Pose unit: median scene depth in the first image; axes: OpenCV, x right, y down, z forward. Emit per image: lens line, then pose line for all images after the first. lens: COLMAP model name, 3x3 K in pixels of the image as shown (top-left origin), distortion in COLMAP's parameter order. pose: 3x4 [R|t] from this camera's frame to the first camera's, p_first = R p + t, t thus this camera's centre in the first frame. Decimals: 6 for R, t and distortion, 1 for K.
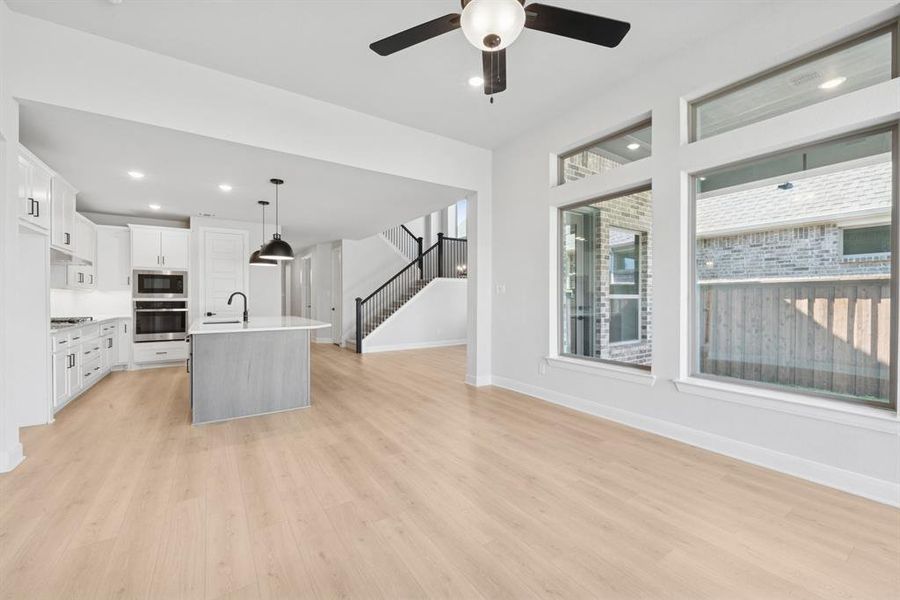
lens RADIAL K [[361.3, 0, 450.0], [0, 361.3, 296.9], [0, 0, 1]] dist [0.001550, -0.000092]
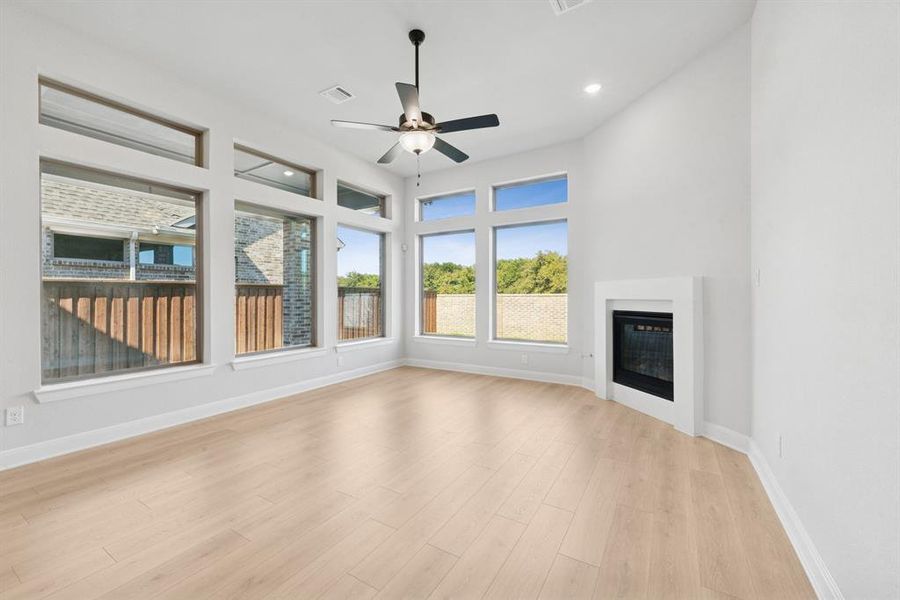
lens RADIAL K [[366.2, 0, 447.8], [0, 366.2, 302.4], [0, 0, 1]] dist [-0.002065, -0.000231]
pose [[-0.415620, -0.012325, 0.909455, -0.474134], [0.000175, 0.999907, 0.013631, 0.004492], [-0.909538, 0.005824, -0.415579, 0.491400]]
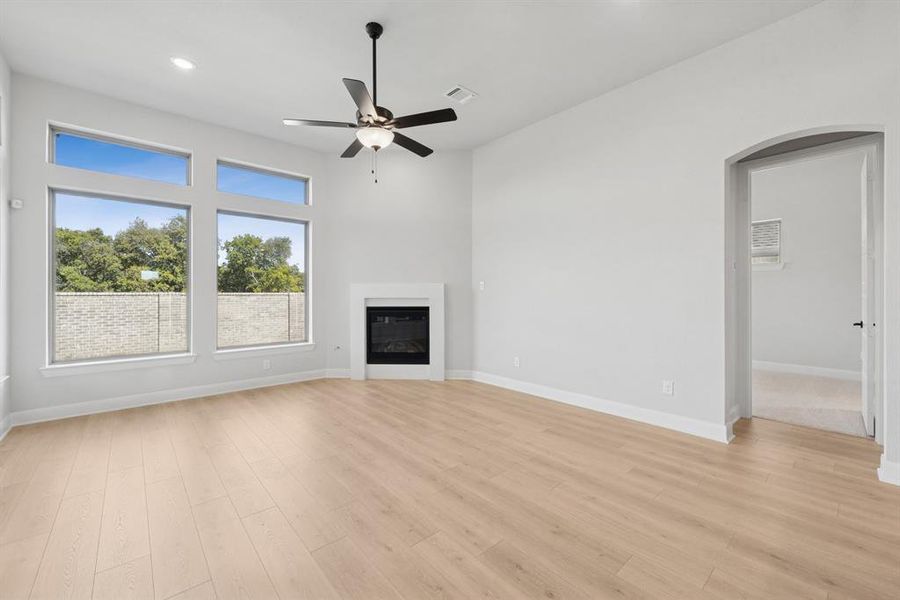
lens RADIAL K [[361.3, 0, 450.0], [0, 361.3, 296.9], [0, 0, 1]] dist [0.001550, -0.000092]
pose [[-0.991163, 0.002255, -0.132632, -0.001499], [0.002126, 0.999997, 0.001112, 0.003699], [0.132635, 0.000820, -0.991165, 0.844277]]
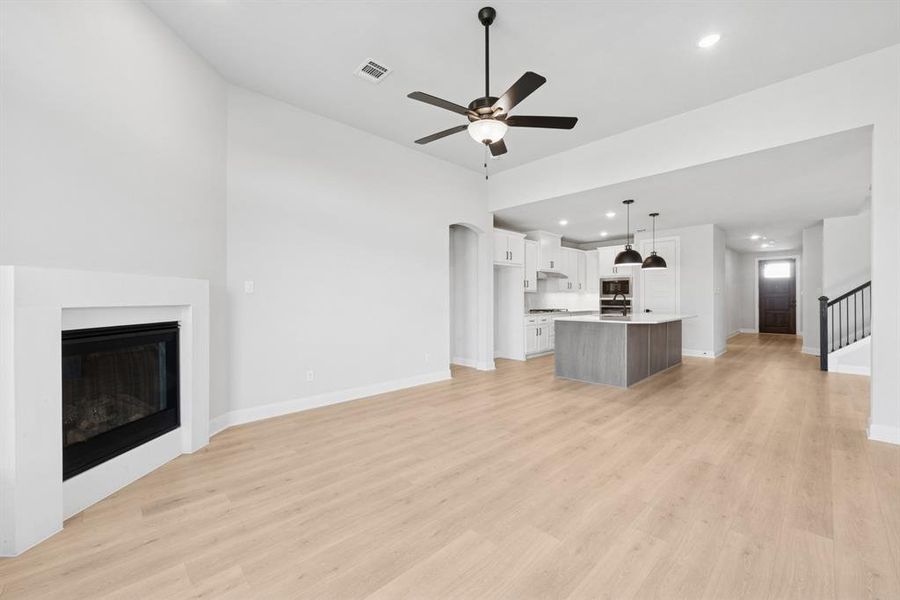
lens RADIAL K [[361.3, 0, 450.0], [0, 361.3, 296.9], [0, 0, 1]] dist [0.001550, -0.000092]
pose [[0.175519, -0.005613, -0.984460, 0.516249], [0.006473, 0.999969, -0.004547, 0.002395], [0.984455, -0.005575, 0.175550, 0.167913]]
